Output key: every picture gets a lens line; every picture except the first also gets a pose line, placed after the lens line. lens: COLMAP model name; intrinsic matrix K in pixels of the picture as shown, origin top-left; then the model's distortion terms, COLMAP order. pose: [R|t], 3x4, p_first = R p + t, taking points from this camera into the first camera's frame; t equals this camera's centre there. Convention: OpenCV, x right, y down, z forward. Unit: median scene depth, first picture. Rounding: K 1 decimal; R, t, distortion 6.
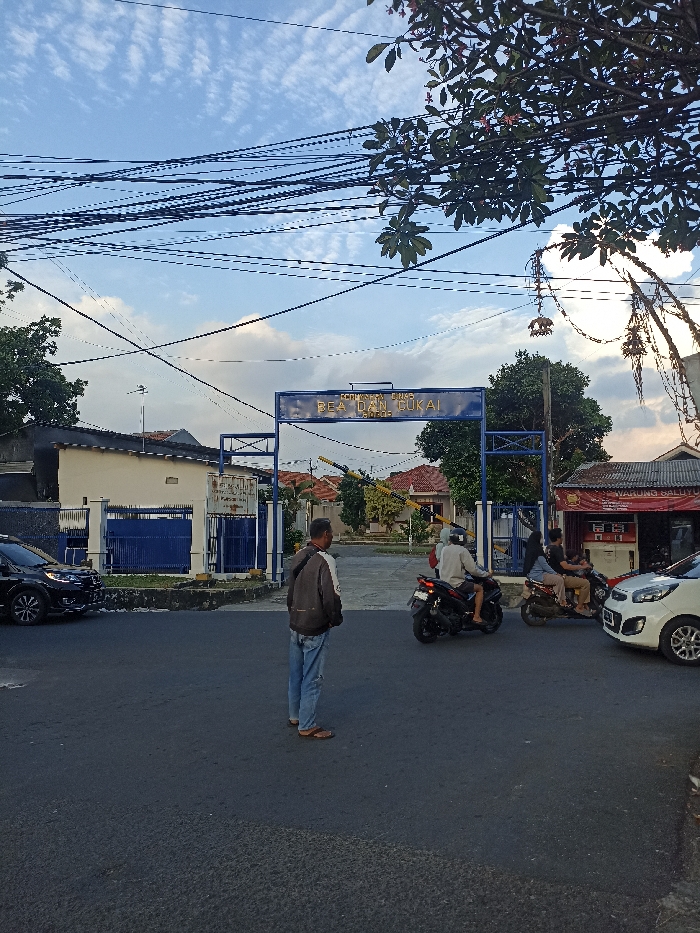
lens RADIAL K [[684.7, 0, 350.0], [0, 684.7, 466.5], [0, 0, 1]] dist [0.057773, 0.000263]
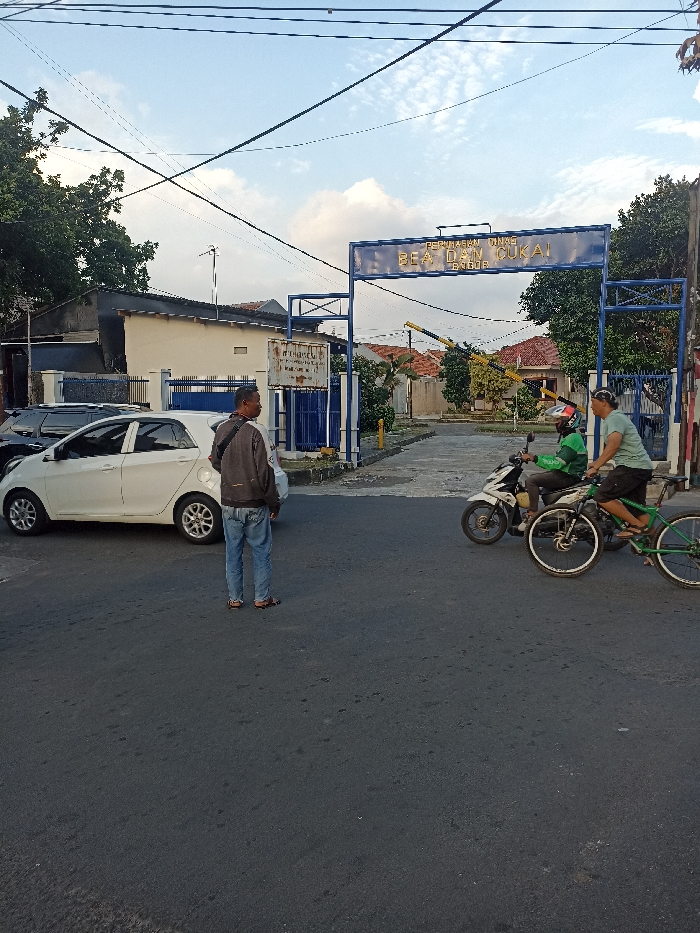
lens RADIAL K [[659.2, 0, 350.0], [0, 659.2, 466.5], [0, 0, 1]] dist [0.065810, -0.064782]
pose [[0.984305, 0.019764, -0.175363, 0.040274], [0.011716, 0.984197, 0.176686, 0.018775], [0.176084, -0.175968, 0.968519, 0.145838]]
